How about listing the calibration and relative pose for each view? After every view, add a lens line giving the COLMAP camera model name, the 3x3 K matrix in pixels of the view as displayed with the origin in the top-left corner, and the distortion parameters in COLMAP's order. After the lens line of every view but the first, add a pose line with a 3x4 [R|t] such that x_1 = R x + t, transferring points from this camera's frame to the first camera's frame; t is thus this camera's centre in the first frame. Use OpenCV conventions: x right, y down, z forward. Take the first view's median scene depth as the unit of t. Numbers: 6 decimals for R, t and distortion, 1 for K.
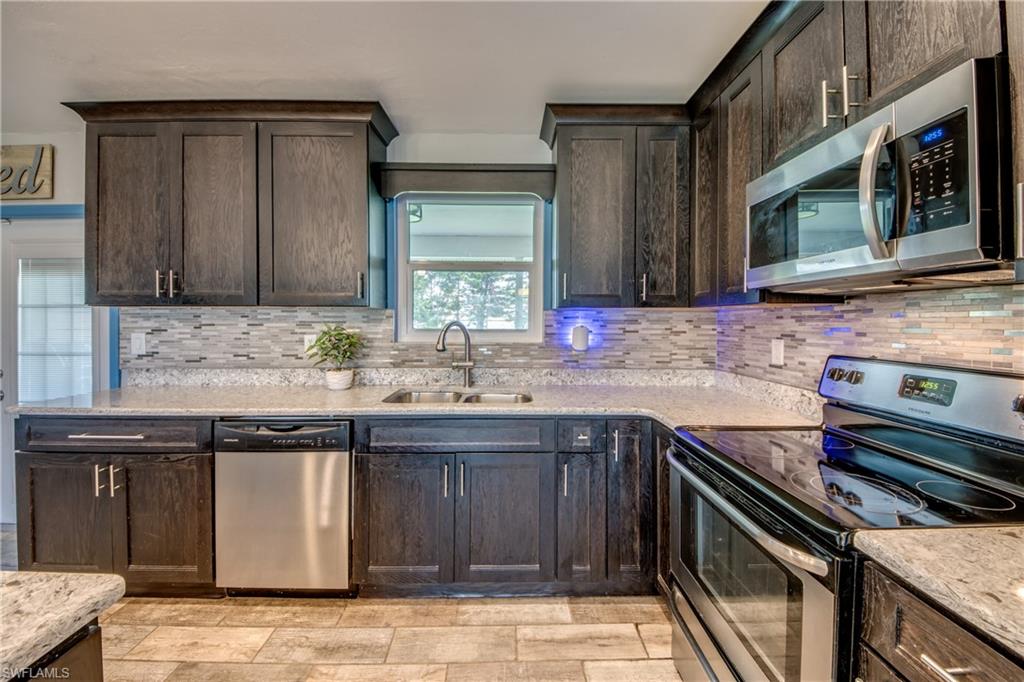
lens RADIAL K [[387.8, 0, 508.2], [0, 387.8, 324.1], [0, 0, 1]] dist [0.019118, -0.013603]
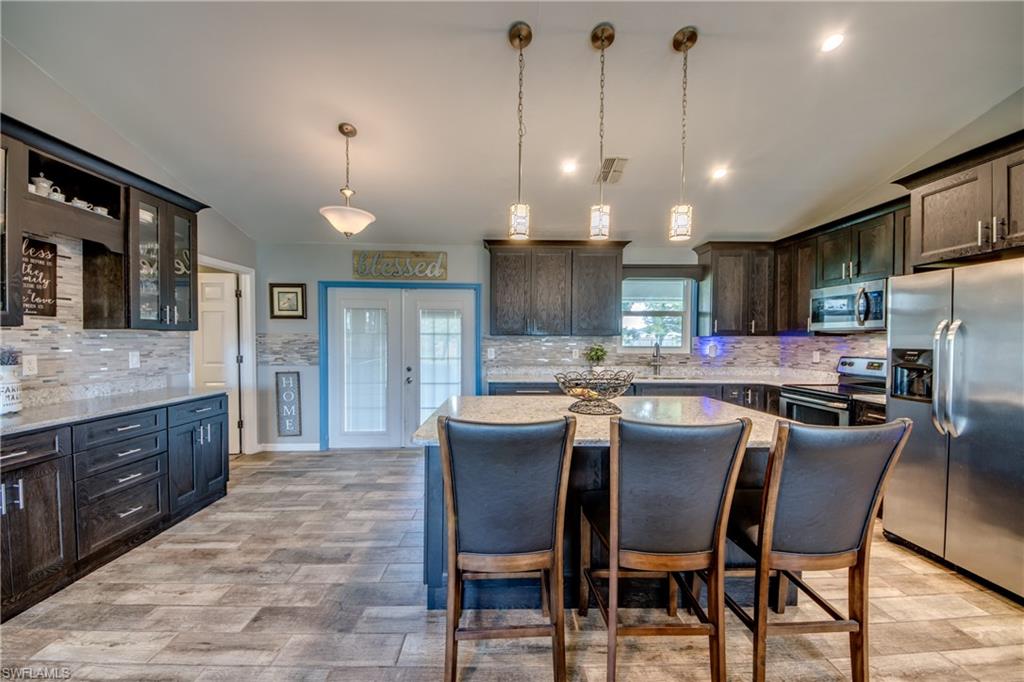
lens RADIAL K [[387.8, 0, 509.4], [0, 387.8, 345.4], [0, 0, 1]] dist [0.019118, -0.013603]
pose [[0.999834, 0.000860, 0.018221, -0.920145], [-0.000999, 0.999971, 0.007612, -0.006892], [-0.018214, -0.007629, 0.999805, -0.999474]]
